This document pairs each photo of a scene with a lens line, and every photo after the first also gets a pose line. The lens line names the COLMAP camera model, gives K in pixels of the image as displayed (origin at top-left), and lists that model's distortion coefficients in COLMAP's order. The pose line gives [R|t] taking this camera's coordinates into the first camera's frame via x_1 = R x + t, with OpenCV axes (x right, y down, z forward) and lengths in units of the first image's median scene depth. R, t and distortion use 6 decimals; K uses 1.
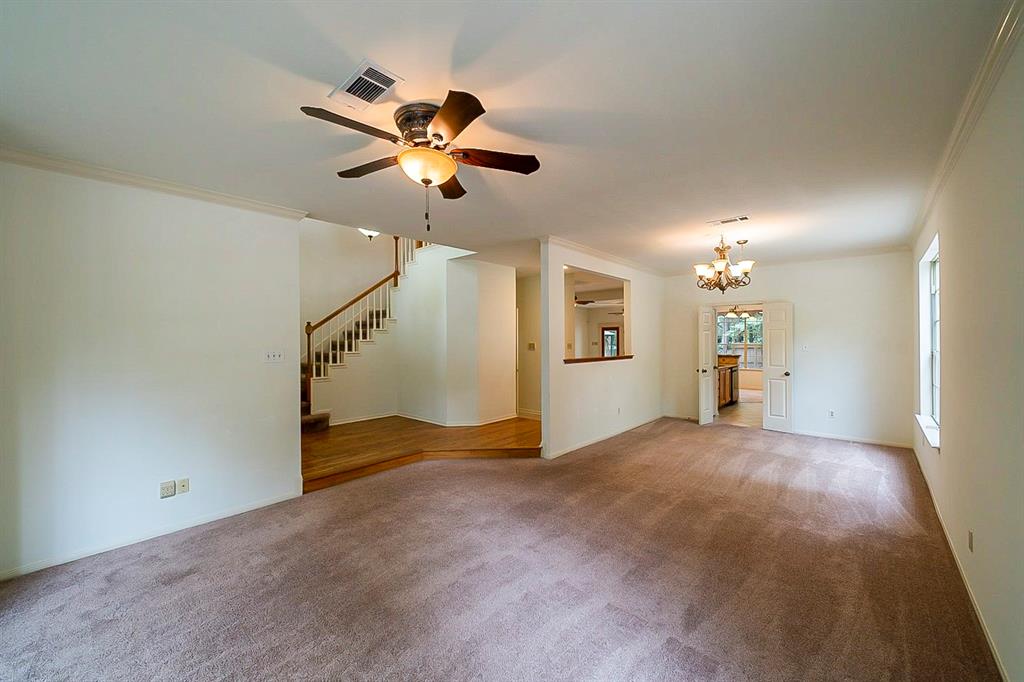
lens RADIAL K [[393.0, 0, 511.6], [0, 393.0, 339.5], [0, 0, 1]] dist [-0.000804, -0.000133]
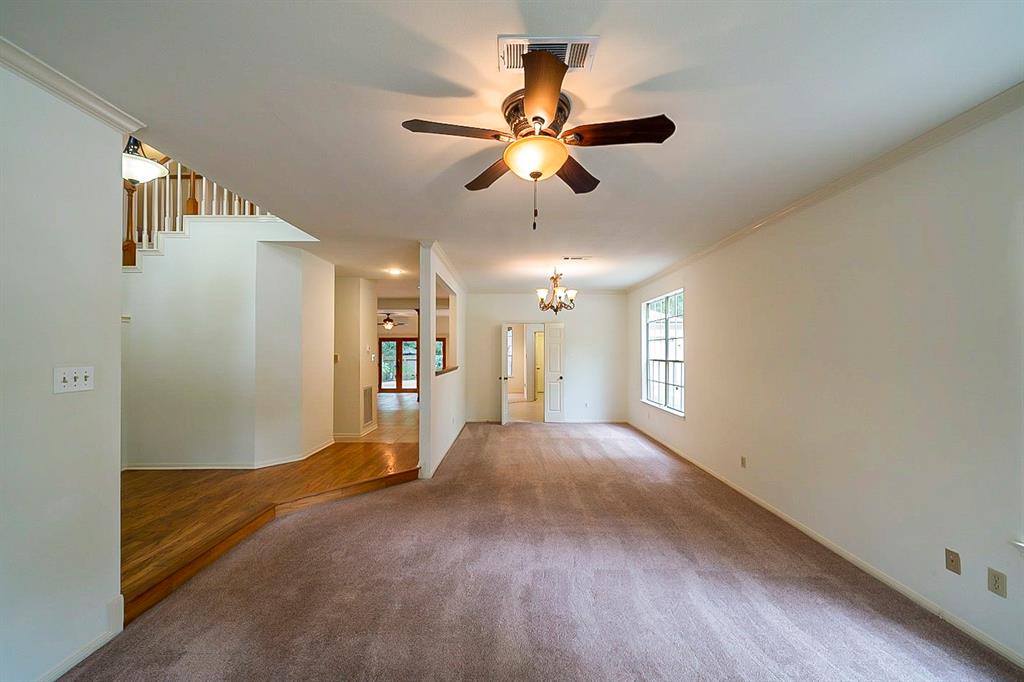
lens RADIAL K [[396.2, 0, 513.5], [0, 396.2, 347.2], [0, 0, 1]] dist [-0.000519, -0.000118]
pose [[0.735073, 0.010979, 0.677899, -0.438591], [-0.003723, 0.999919, -0.012158, 0.003130], [-0.677978, 0.006413, 0.735054, 0.185584]]
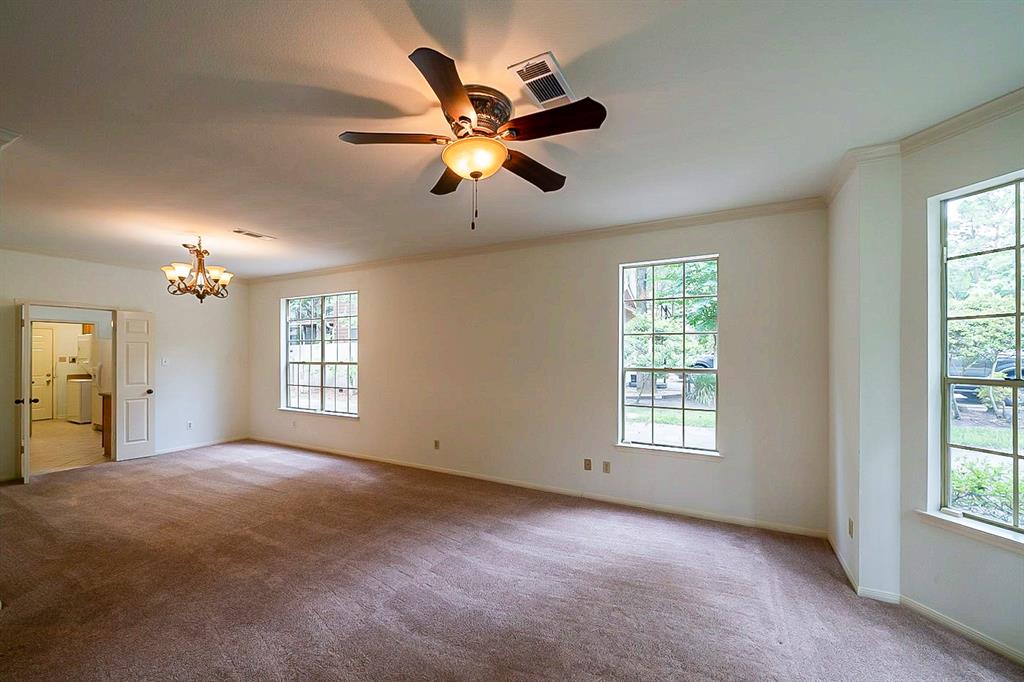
lens RADIAL K [[400.4, 0, 513.4], [0, 400.4, 351.3], [0, 0, 1]] dist [-0.000716, 0.000119]
pose [[-0.248903, 0.006977, 0.968503, -0.564629], [0.001267, 0.999976, -0.006878, 0.002866], [-0.968528, -0.000485, -0.248906, 0.578783]]
